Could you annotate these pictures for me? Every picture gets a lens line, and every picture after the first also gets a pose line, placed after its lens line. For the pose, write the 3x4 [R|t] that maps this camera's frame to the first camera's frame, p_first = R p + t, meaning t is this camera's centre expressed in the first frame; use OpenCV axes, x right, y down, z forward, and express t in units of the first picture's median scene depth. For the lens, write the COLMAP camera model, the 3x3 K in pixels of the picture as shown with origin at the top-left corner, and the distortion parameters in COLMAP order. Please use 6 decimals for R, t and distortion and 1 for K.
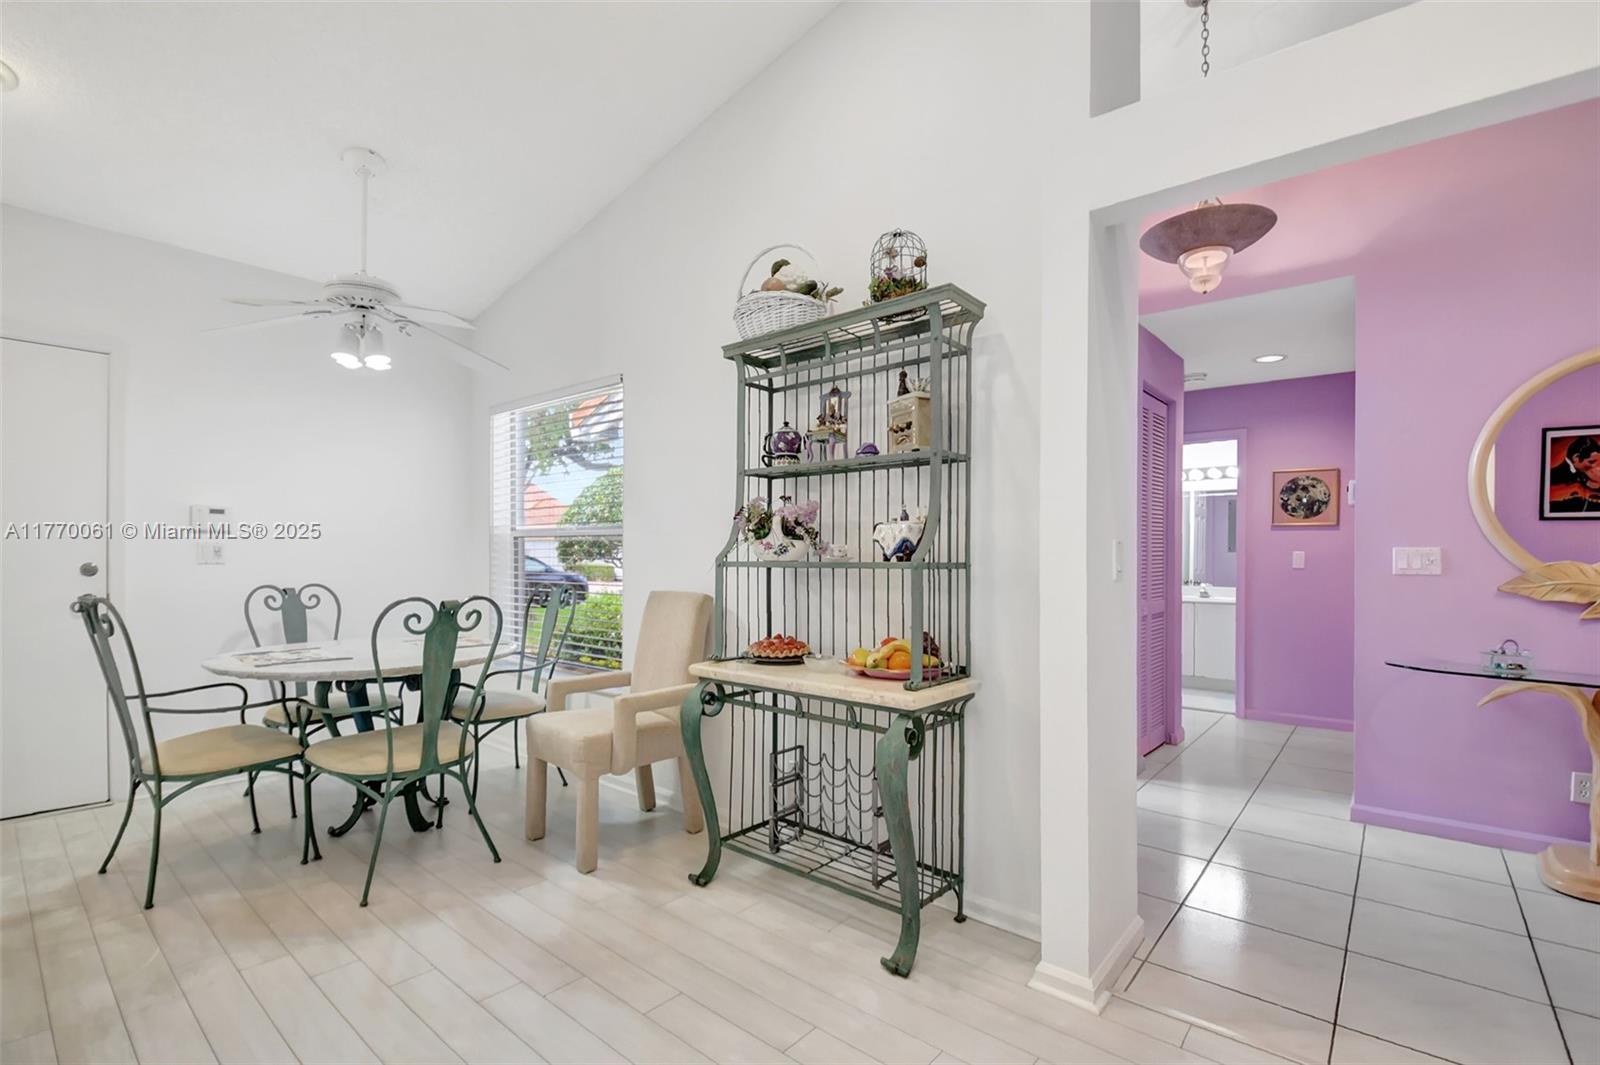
lens RADIAL K [[712.9, 0, 800.0], [0, 712.9, 532.5], [0, 0, 1]] dist [0.000338, -0.018214]
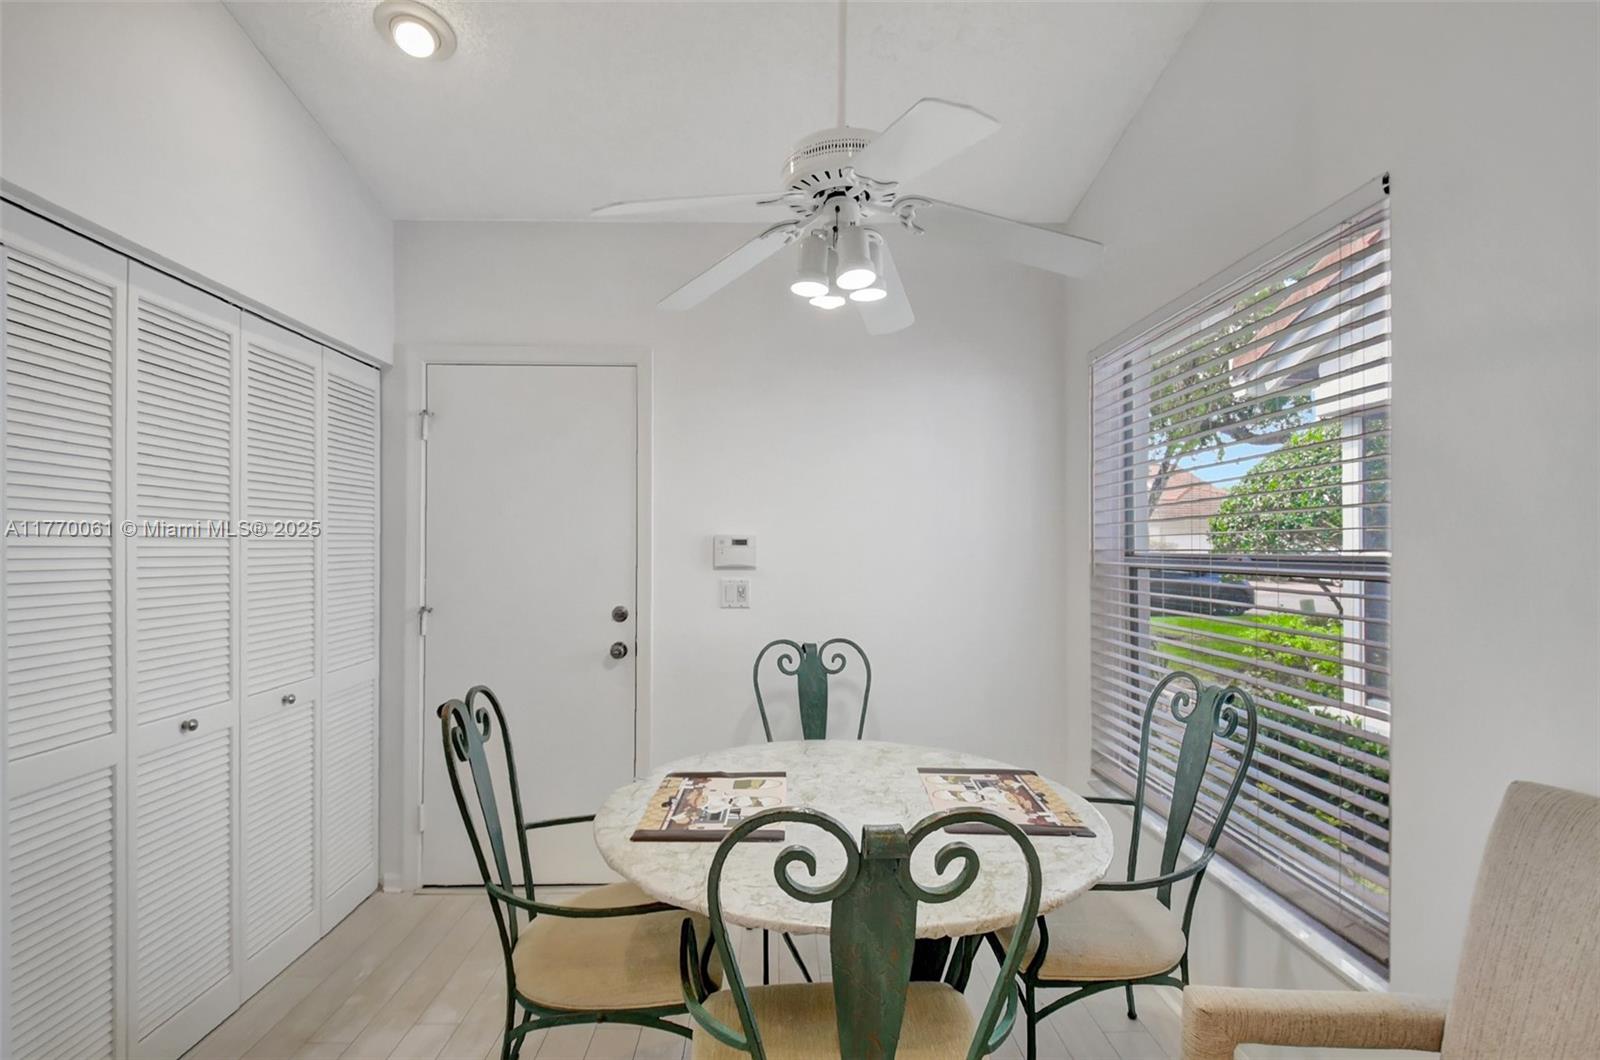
lens RADIAL K [[692.8, 0, 799.1], [0, 692.8, 551.7], [0, 0, 1]] dist [0.000443, -0.000096]
pose [[0.649390, 0.004005, -0.760445, -0.187276], [0.029506, 0.999100, 0.030459, -0.041850], [0.759883, -0.042217, 0.648688, 0.553534]]
